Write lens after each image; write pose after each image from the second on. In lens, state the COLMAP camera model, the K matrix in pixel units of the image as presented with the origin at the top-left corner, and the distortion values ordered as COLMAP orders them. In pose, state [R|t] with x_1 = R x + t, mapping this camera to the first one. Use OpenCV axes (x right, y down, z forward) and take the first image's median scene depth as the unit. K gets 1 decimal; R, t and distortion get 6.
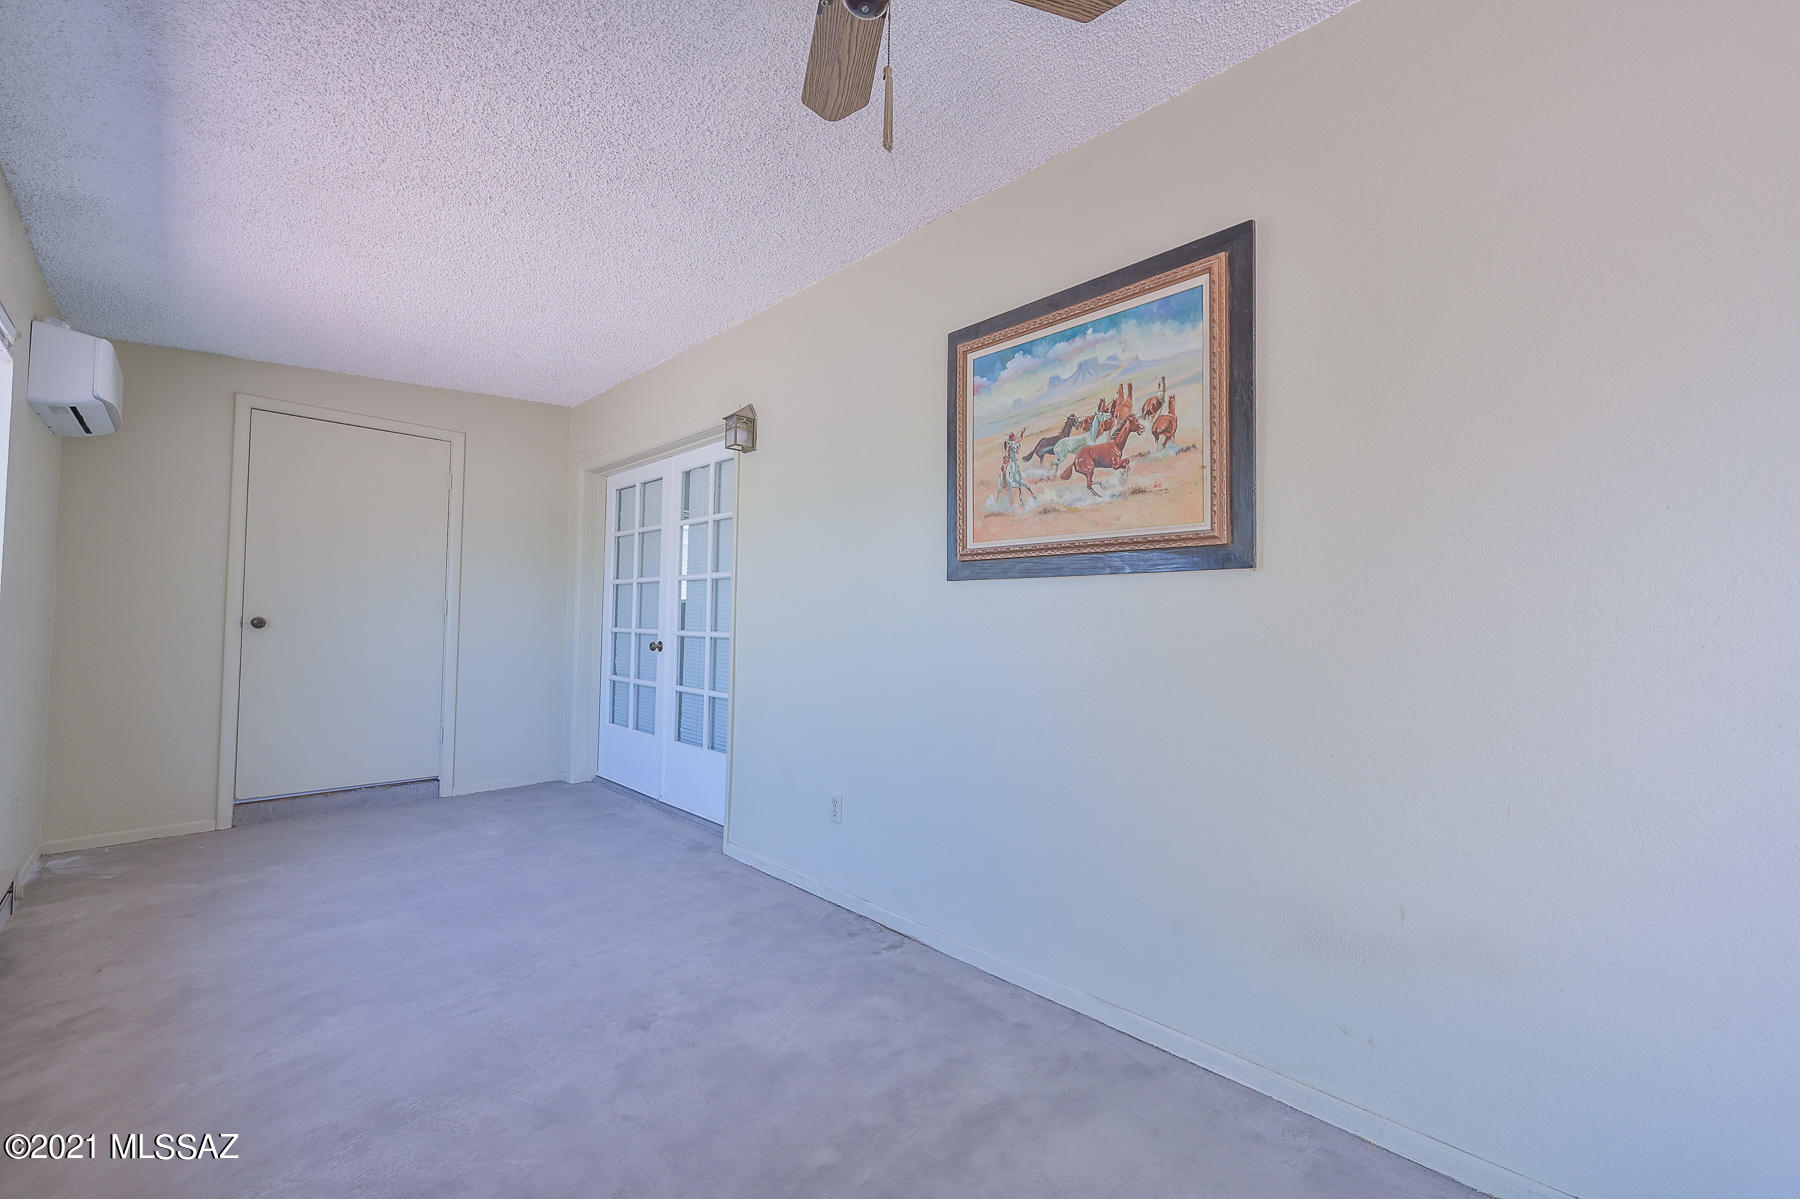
lens RADIAL K [[710.7, 0, 910.3], [0, 710.7, 609.2], [0, 0, 1]] dist [-0.002361, 0.000259]
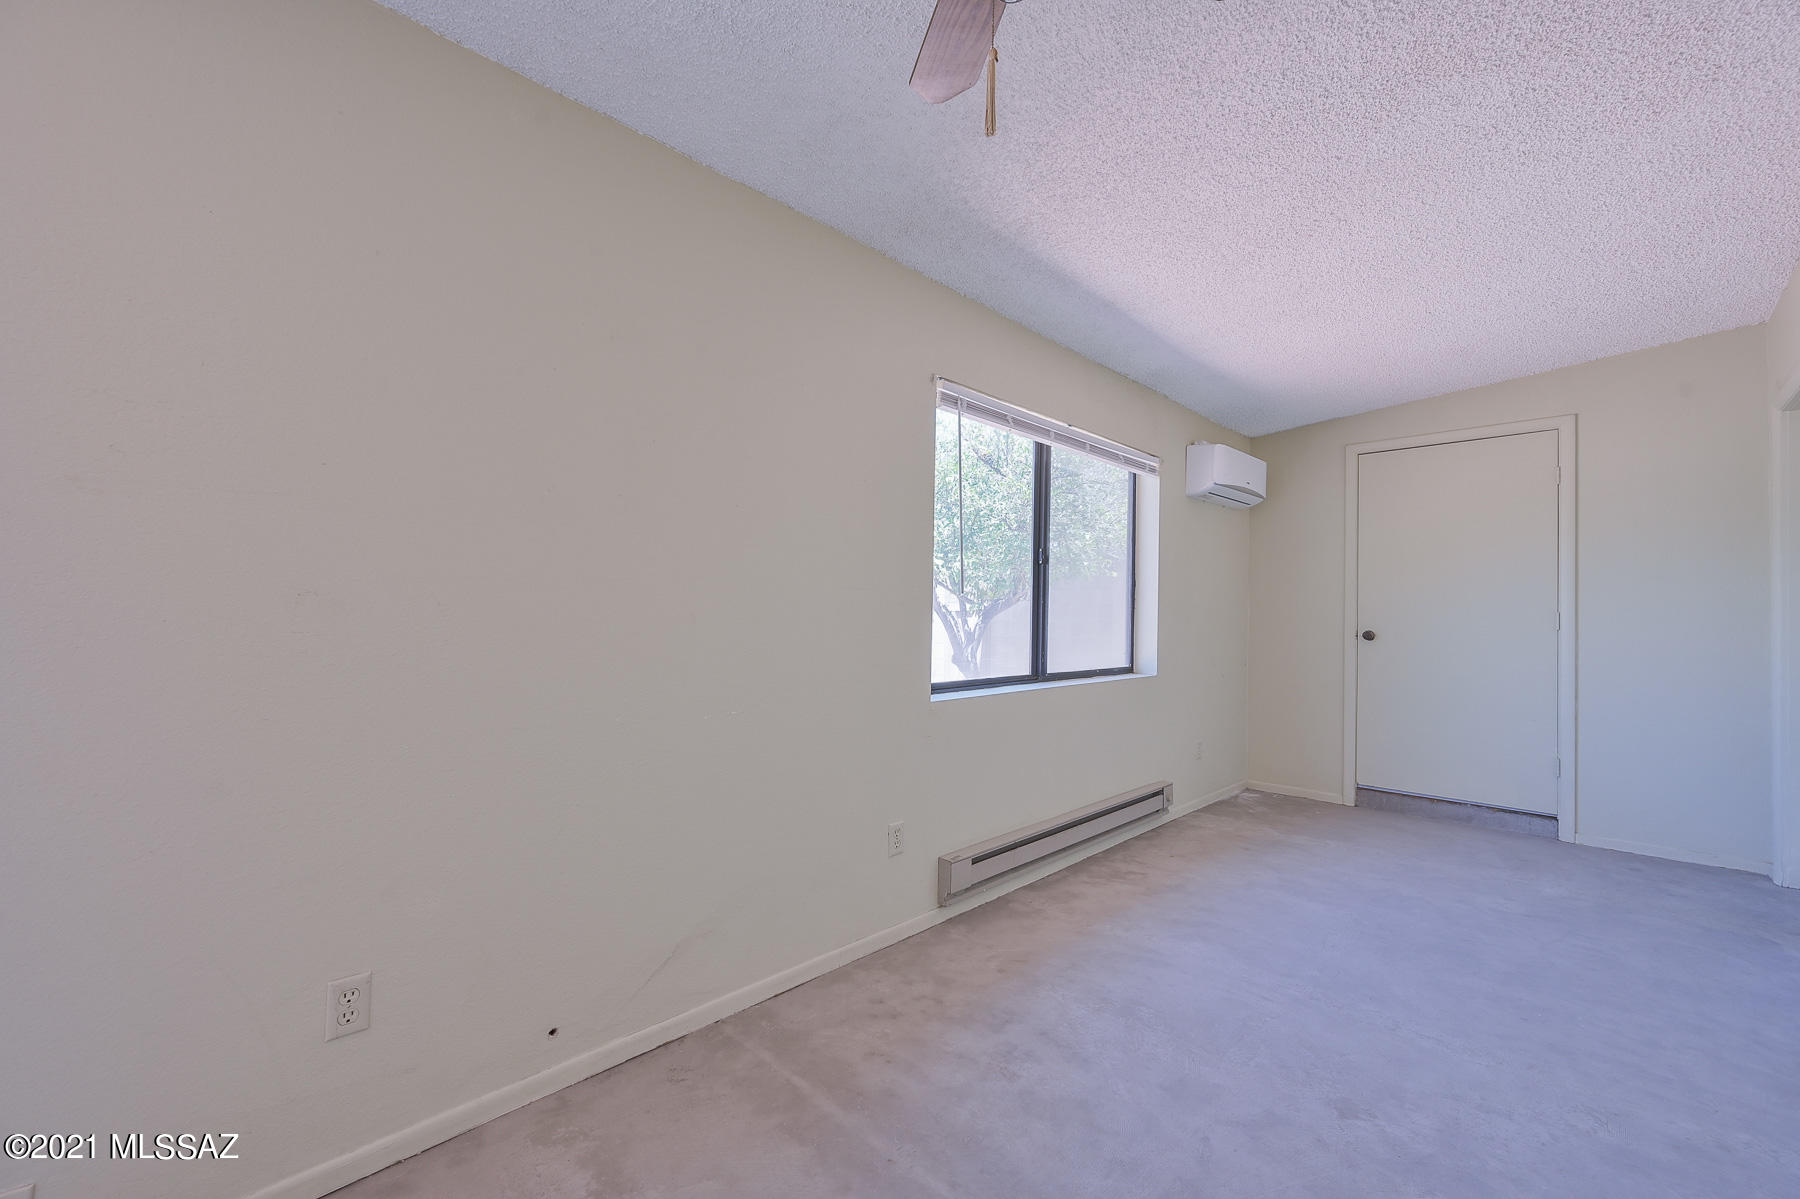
lens RADIAL K [[710.7, 0, 910.7], [0, 710.7, 601.1], [0, 0, 1]] dist [-0.002361, 0.000259]
pose [[-0.005809, -0.039093, -0.999219, 0.342074], [0.004785, 0.999223, -0.039121, 0.006001], [0.999972, -0.005009, -0.005617, 0.339114]]
